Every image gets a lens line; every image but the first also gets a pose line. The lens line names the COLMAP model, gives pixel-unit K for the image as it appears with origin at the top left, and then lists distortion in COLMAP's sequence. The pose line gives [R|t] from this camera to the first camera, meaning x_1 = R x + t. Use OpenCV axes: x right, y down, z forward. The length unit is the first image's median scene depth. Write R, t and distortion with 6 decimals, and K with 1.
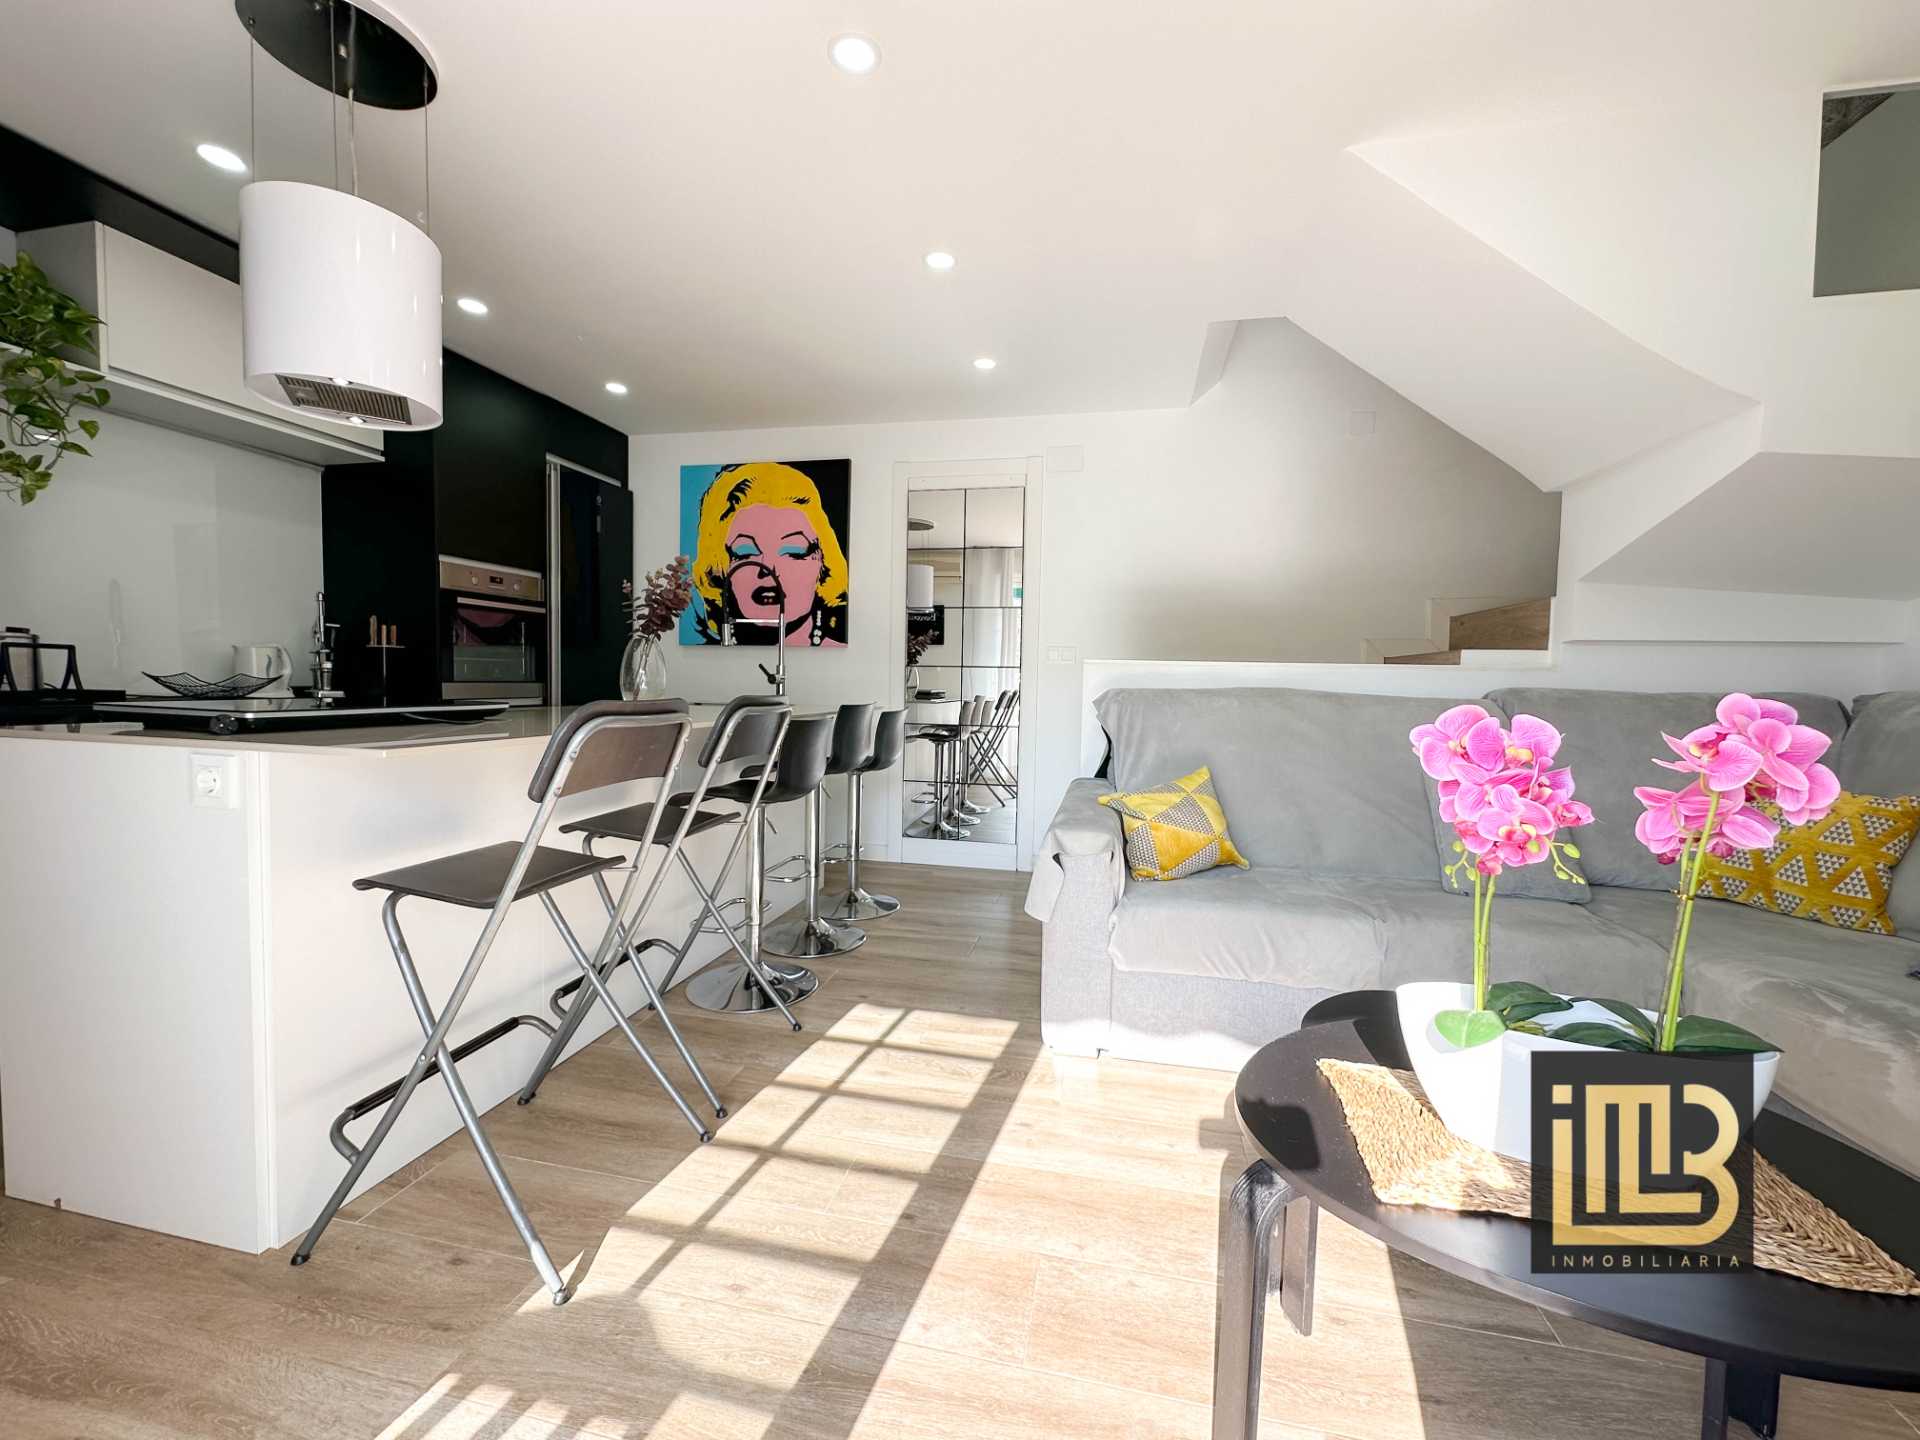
lens RADIAL K [[773.9, 0, 961.2], [0, 773.9, 722.6], [0, 0, 1]] dist [-0.003378, 0.001231]
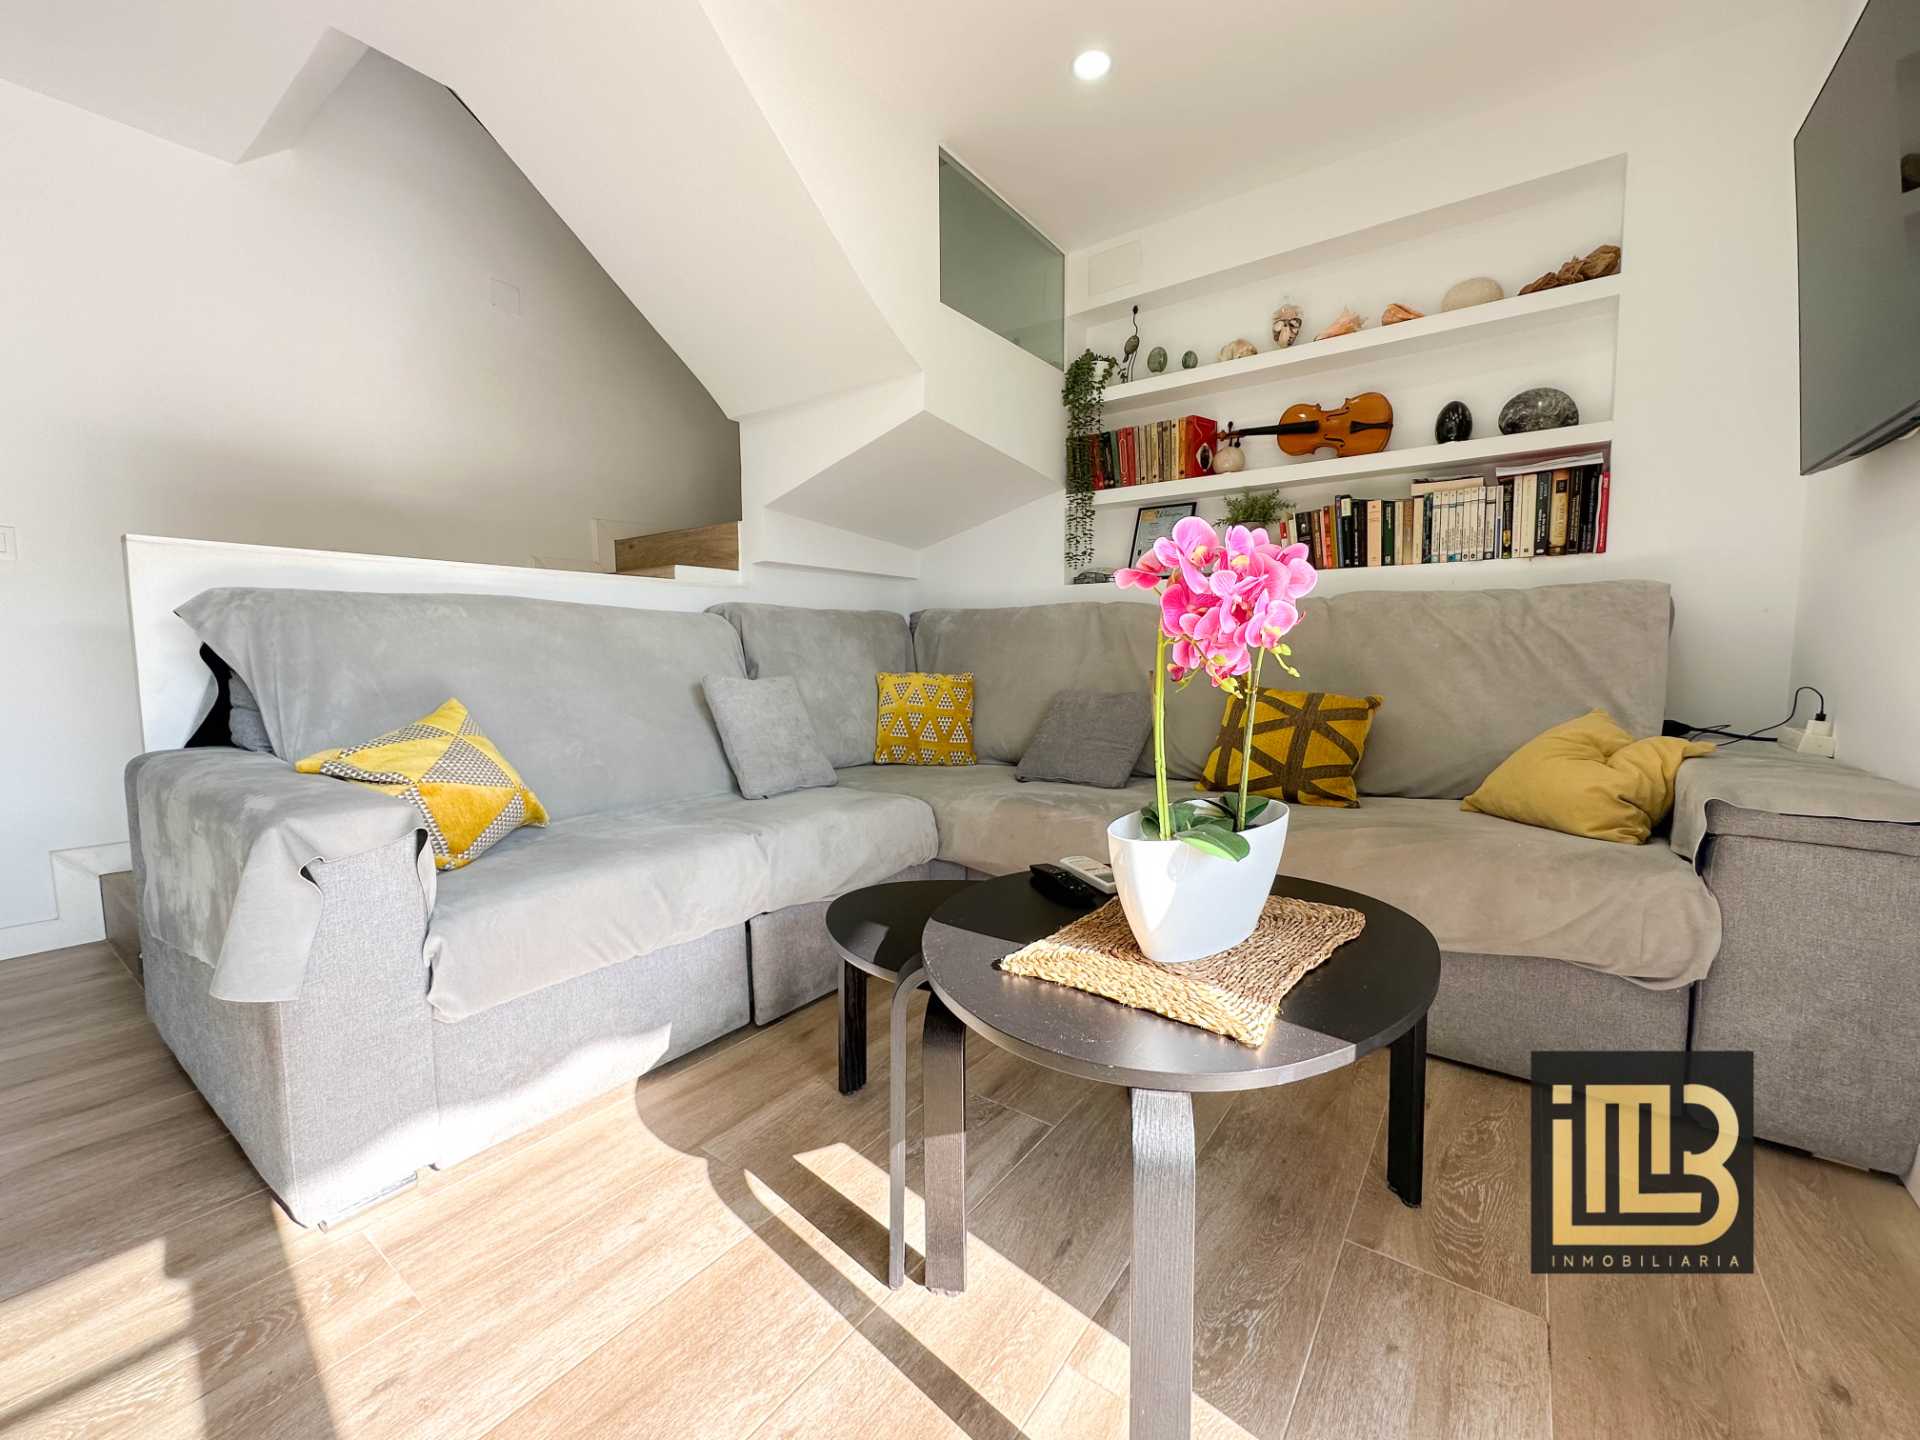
lens RADIAL K [[773.9, 0, 959.5], [0, 773.9, 714.2], [0, 0, 1]] dist [-0.003378, 0.001231]
pose [[0.404978, -0.094944, 0.909383, -0.143790], [0.060981, 0.995184, 0.076745, 0.051064], [-0.912290, 0.024375, 0.408818, 0.342304]]
